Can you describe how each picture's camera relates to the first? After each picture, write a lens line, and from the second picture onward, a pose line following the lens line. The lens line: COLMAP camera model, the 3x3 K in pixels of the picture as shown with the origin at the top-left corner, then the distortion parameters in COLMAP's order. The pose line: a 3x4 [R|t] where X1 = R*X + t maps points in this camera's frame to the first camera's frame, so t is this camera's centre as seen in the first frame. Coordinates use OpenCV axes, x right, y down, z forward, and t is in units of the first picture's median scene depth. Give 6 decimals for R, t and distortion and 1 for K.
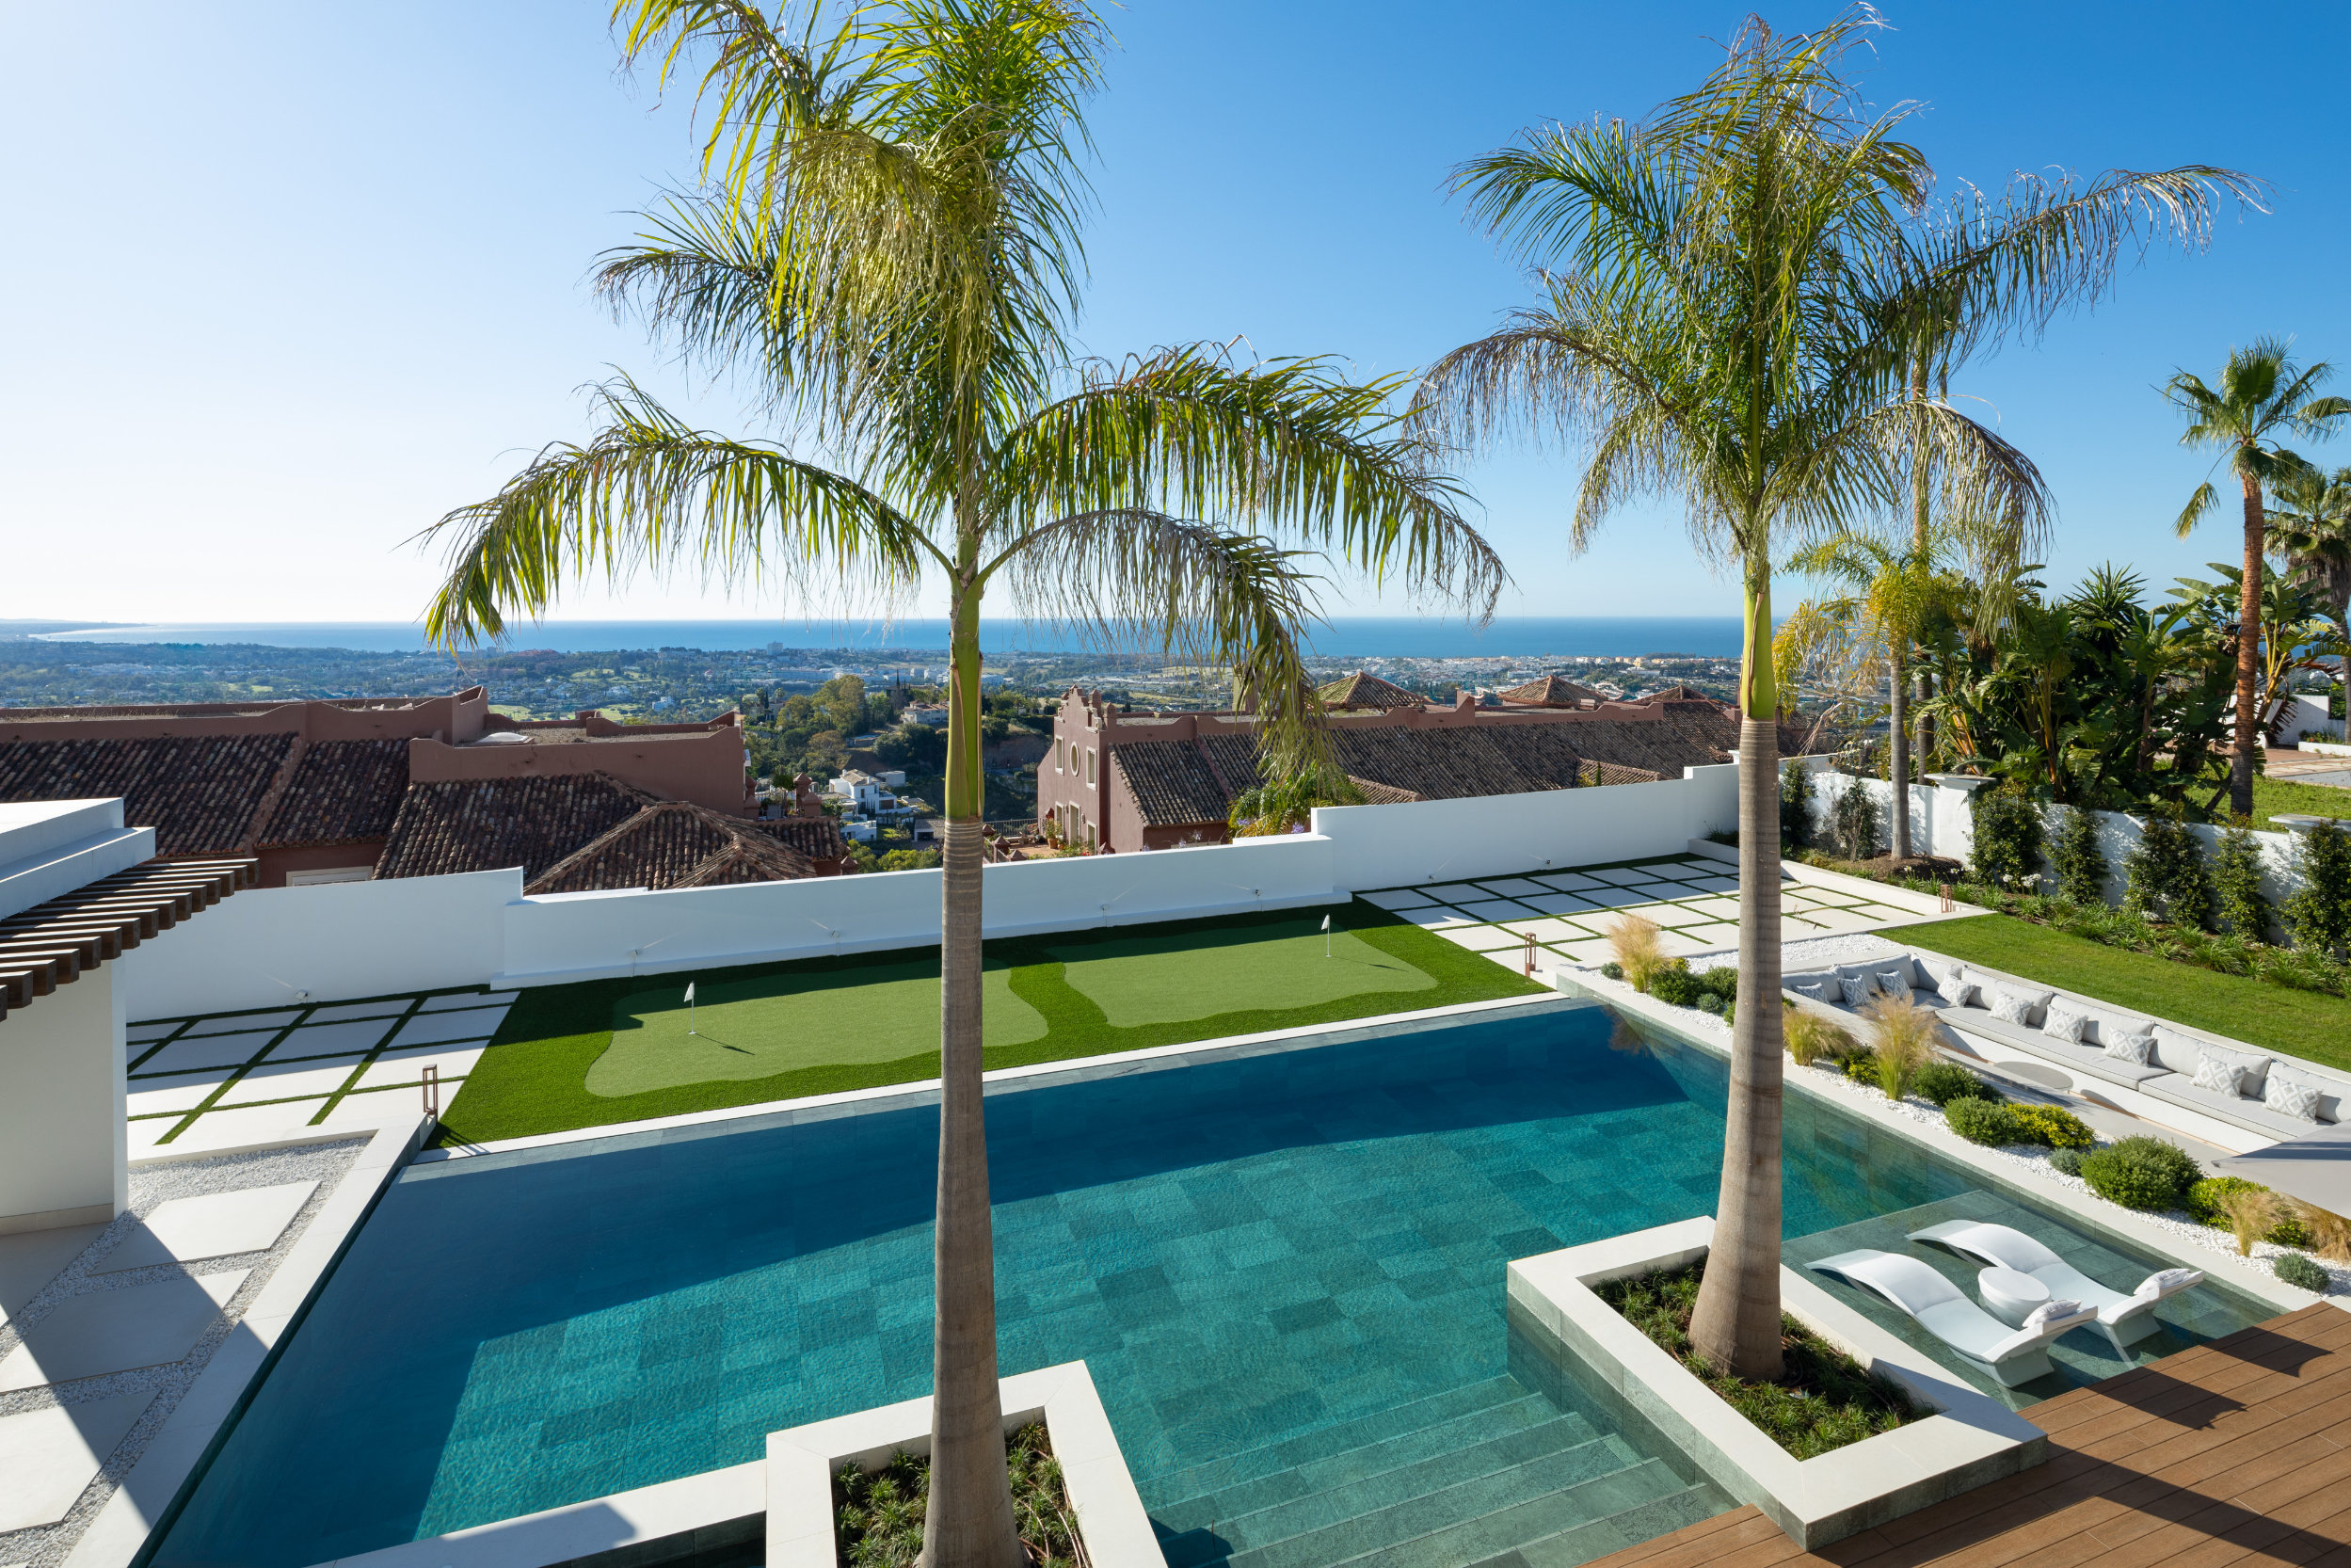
lens RADIAL K [[1112.4, 0, 1168.0], [0, 1112.4, 614.5], [0, 0, 1]] dist [0.002148, 0.000132]
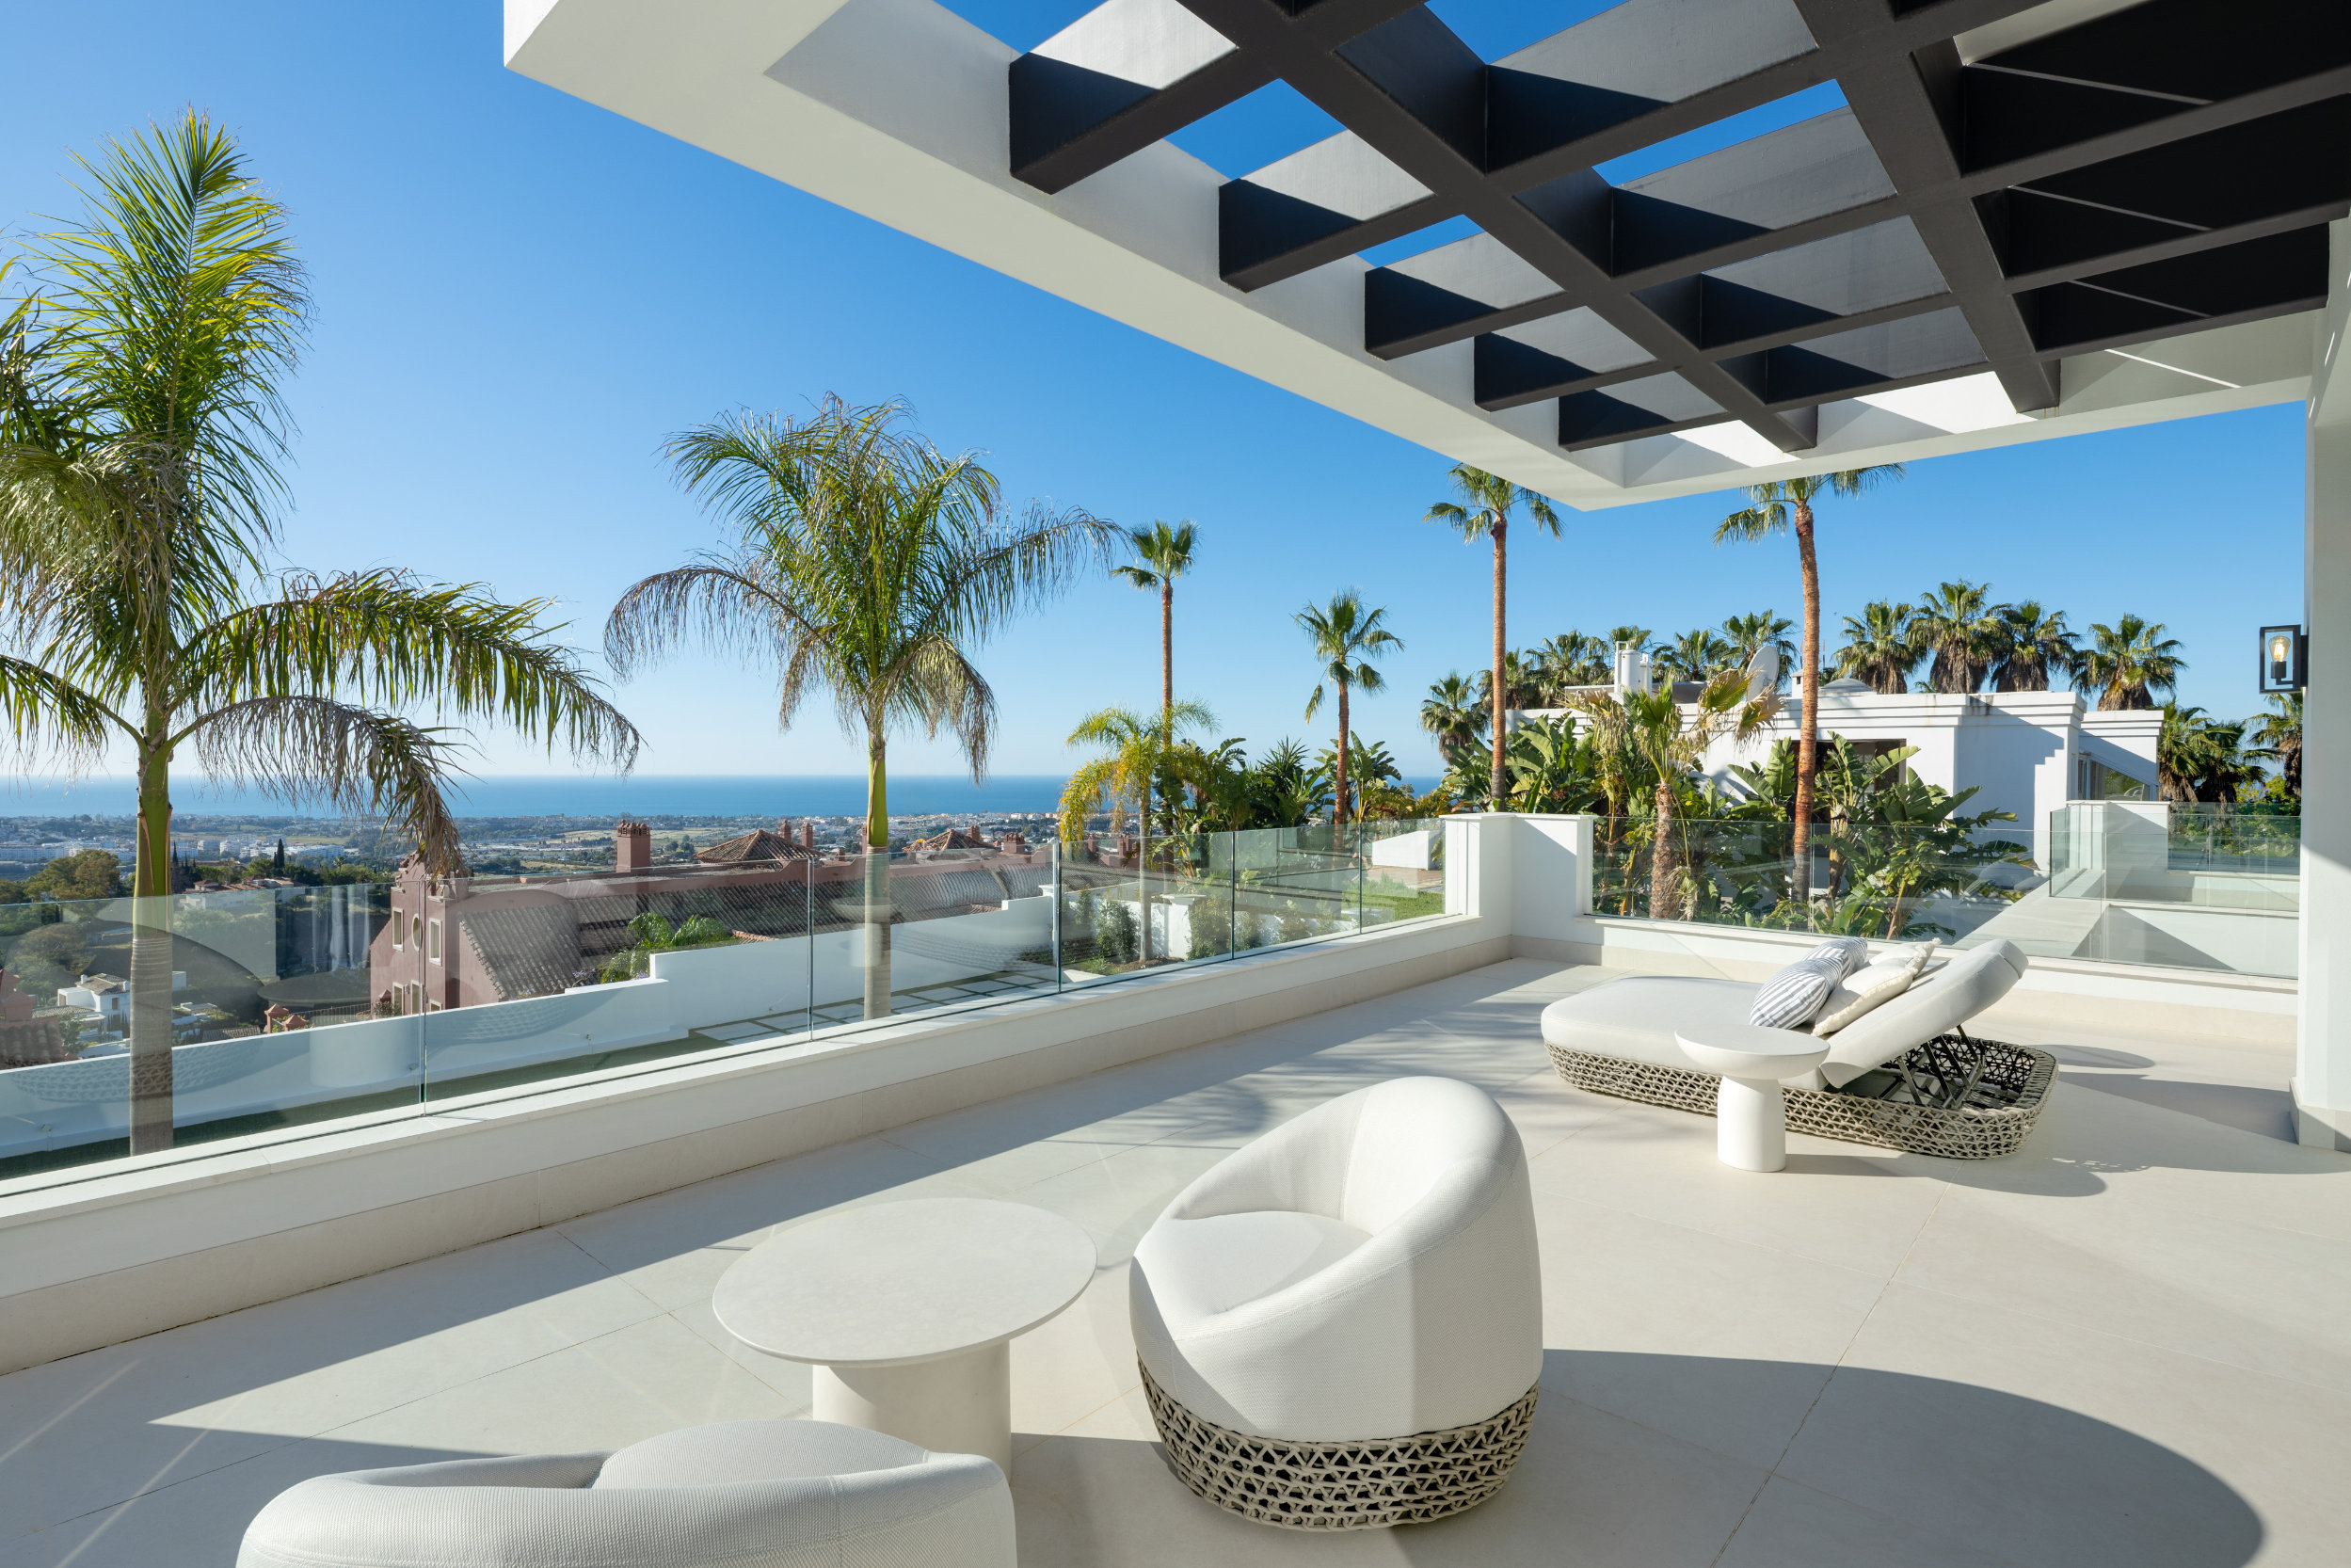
lens RADIAL K [[1124.4, 0, 1175.5], [0, 1124.4, 784.0], [0, 0, 1]] dist [-0.004033, -0.001622]
pose [[0.882521, -0.001779, 0.470269, 0.078284], [-0.003029, 0.999951, 0.009467, -0.001181], [-0.470262, -0.009779, 0.882473, -0.213988]]
